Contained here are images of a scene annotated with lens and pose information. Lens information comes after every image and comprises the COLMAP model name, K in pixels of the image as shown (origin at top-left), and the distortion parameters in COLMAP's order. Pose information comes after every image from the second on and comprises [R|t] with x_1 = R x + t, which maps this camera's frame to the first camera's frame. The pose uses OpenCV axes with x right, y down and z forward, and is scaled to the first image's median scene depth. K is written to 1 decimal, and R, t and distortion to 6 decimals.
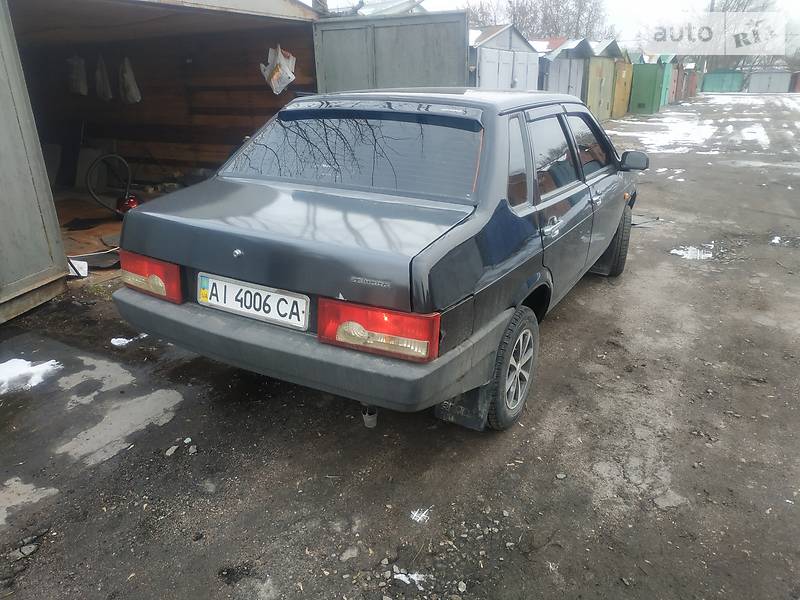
lens RADIAL K [[578.6, 0, 400.0], [0, 578.6, 300.0], [0, 0, 1]] dist [0.022240, -0.041151]
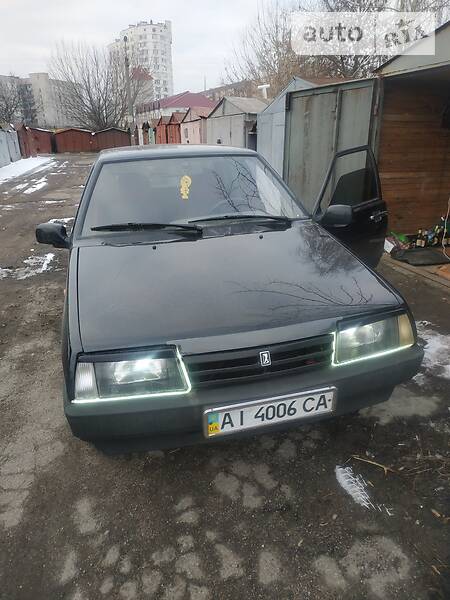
lens RADIAL K [[433.9, 0, 225.0], [0, 433.9, 300.0], [0, 0, 1]] dist [0.022240, -0.041151]
pose [[-0.716120, 0.273709, -0.642071, 0.783950], [-0.220093, 0.784419, 0.579867, -0.713894], [0.662367, 0.556570, -0.501497, 1.833177]]
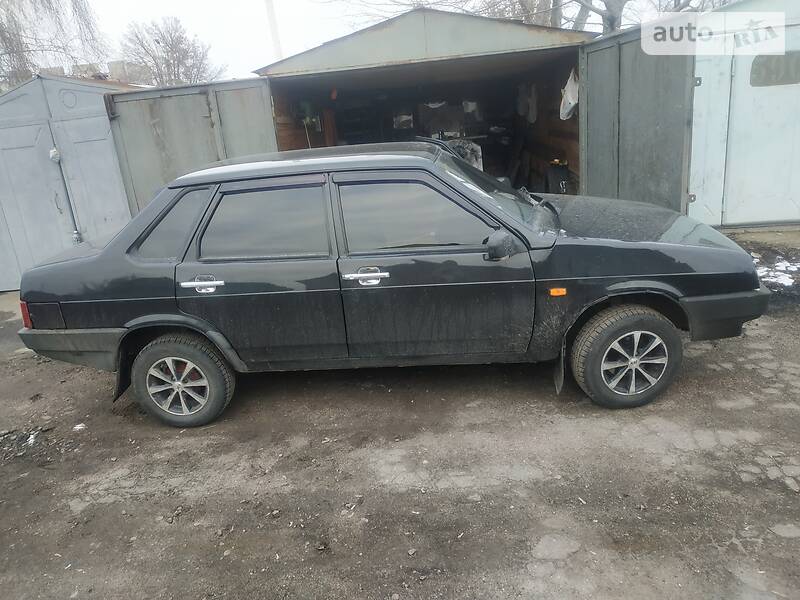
lens RADIAL K [[578.6, 0, 400.0], [0, 578.6, 300.0], [0, 0, 1]] dist [0.022240, -0.041151]
pose [[0.429740, 0.256074, -0.865881, 1.164045], [-0.235181, 0.957589, 0.166474, -0.307116], [0.871787, 0.132098, 0.471738, 0.636782]]
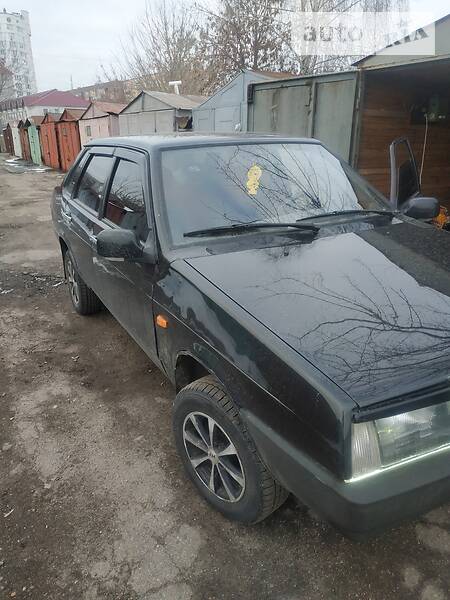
lens RADIAL K [[443.9, 0, 229.0], [0, 443.9, 303.2], [0, 0, 1]] dist [-0.003023, -0.001149]
pose [[-0.501383, 0.321642, -0.803220, 0.899291], [-0.294115, 0.809696, 0.507827, -0.561003], [0.813702, 0.490855, -0.311368, 1.504428]]
